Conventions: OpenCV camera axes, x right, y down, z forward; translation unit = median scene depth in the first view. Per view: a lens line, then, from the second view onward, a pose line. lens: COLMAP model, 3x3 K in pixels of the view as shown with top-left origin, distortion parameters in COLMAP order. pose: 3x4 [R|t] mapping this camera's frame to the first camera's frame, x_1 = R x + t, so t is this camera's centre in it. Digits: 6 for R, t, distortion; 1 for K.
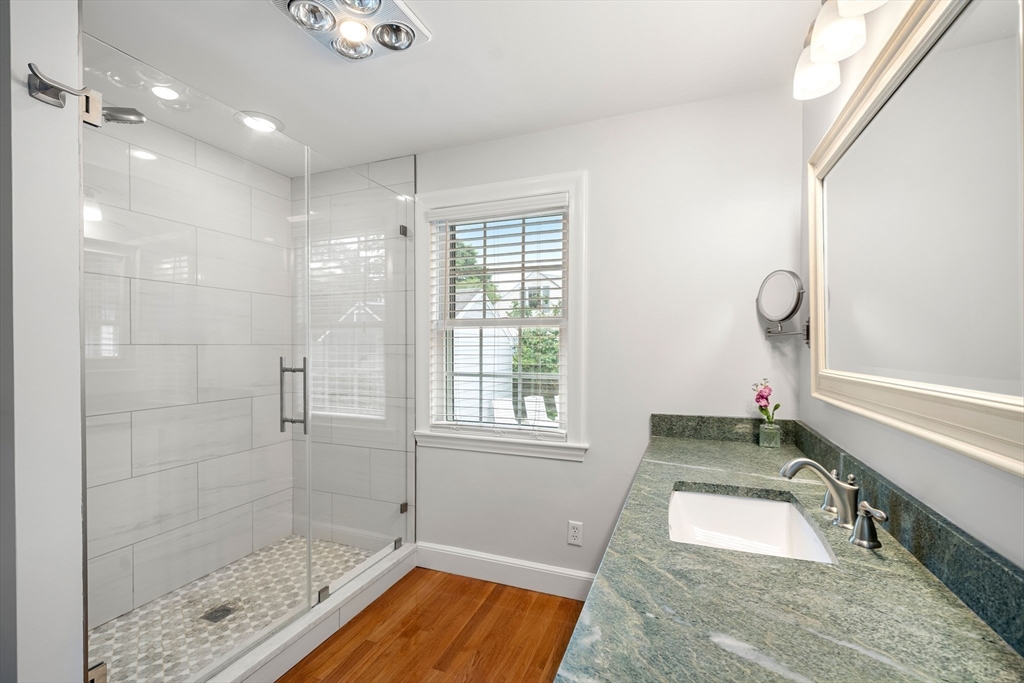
lens RADIAL K [[464.5, 0, 515.4], [0, 464.5, 345.1], [0, 0, 1]] dist [0.002100, -0.000231]
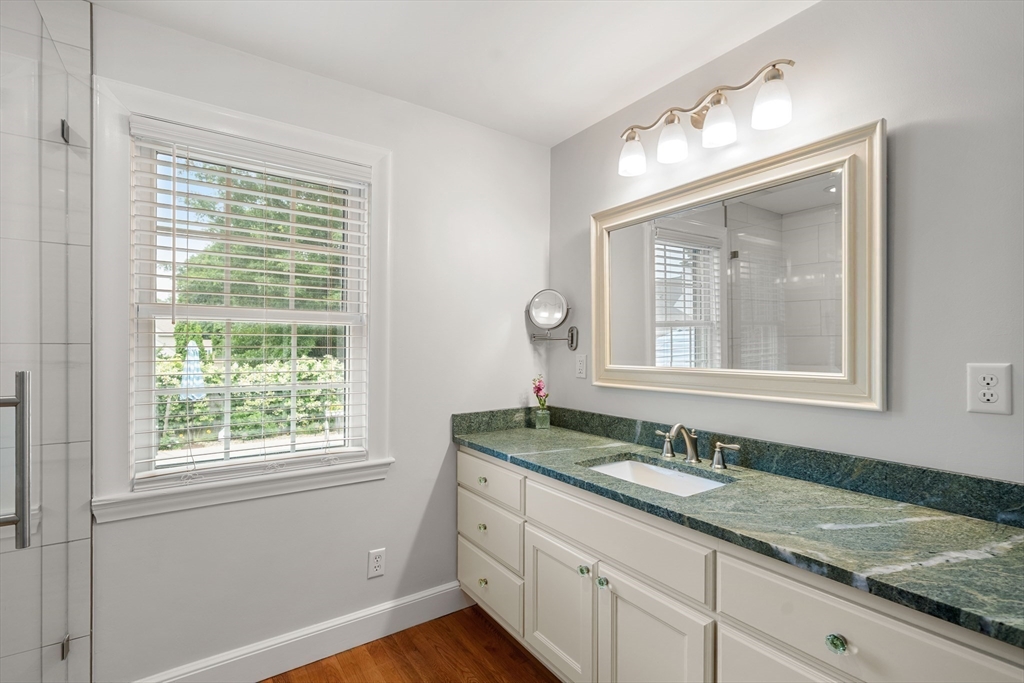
lens RADIAL K [[471.3, 0, 514.6], [0, 471.3, 345.8], [0, 0, 1]] dist [0.003027, 0.000024]
pose [[0.544029, 0.006409, 0.839042, -0.550224], [-0.006851, 0.999971, -0.003196, -0.000926], [-0.839038, -0.004010, 0.544058, 0.352506]]
